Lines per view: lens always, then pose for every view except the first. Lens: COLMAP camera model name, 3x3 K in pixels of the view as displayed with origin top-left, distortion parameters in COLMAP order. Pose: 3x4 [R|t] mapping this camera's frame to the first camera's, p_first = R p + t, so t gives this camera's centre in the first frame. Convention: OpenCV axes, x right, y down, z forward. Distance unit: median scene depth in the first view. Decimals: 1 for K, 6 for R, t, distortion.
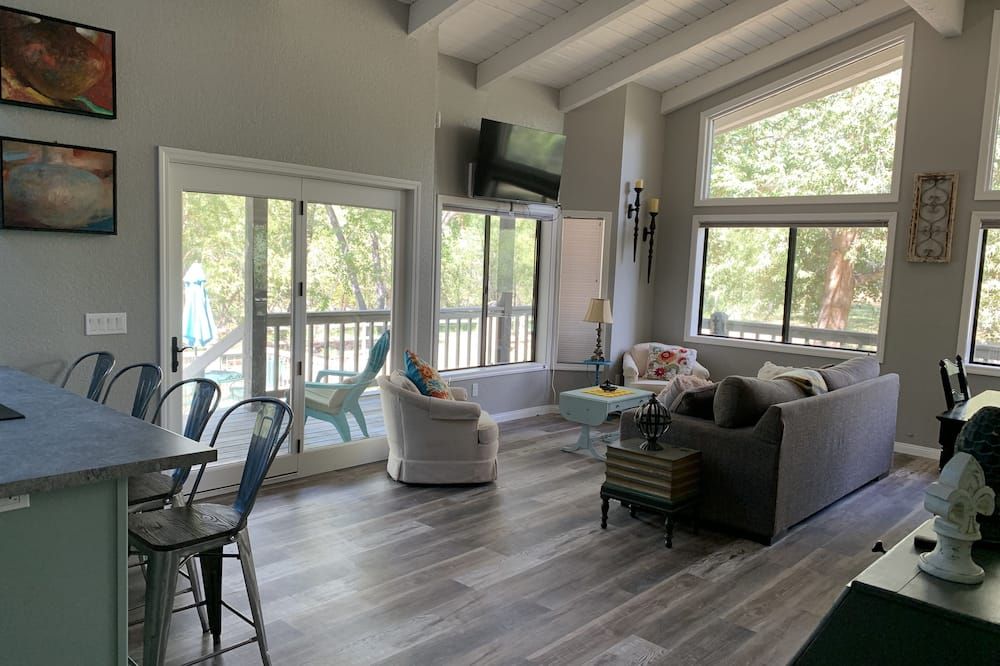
lens RADIAL K [[757.8, 0, 500.0], [0, 757.8, 333.0], [0, 0, 1]] dist [-0.000286, 0.000286]
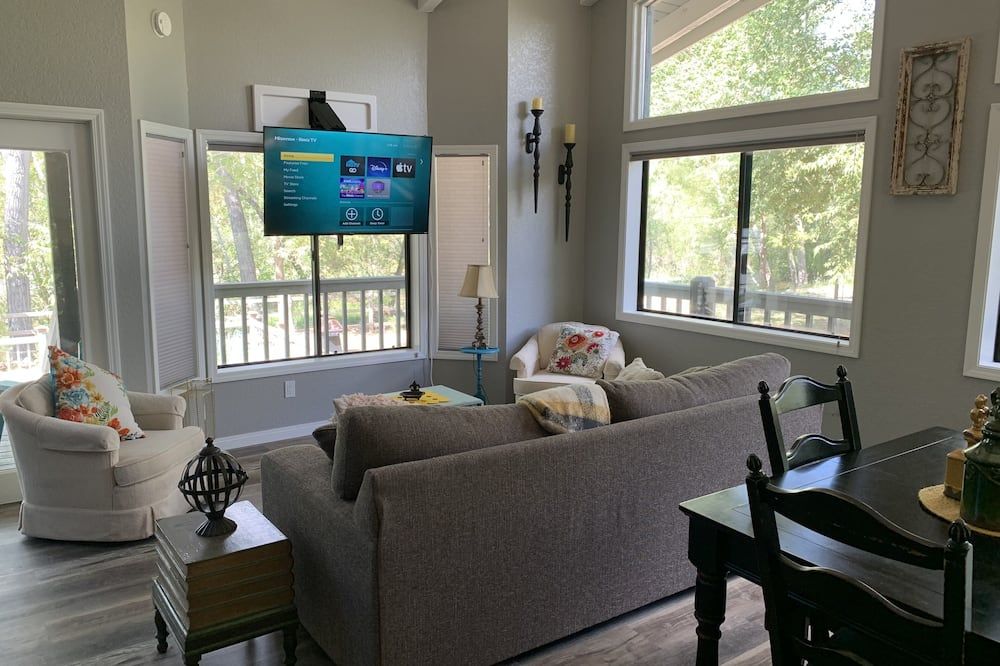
lens RADIAL K [[773.5, 0, 500.0], [0, 773.5, 333.0], [0, 0, 1]] dist [0.058606, -0.068755]
pose [[0.977203, -0.002270, -0.212297, 0.311836], [0.012924, 0.998724, 0.048813, -0.014989], [0.211916, -0.050444, 0.975985, 0.261680]]
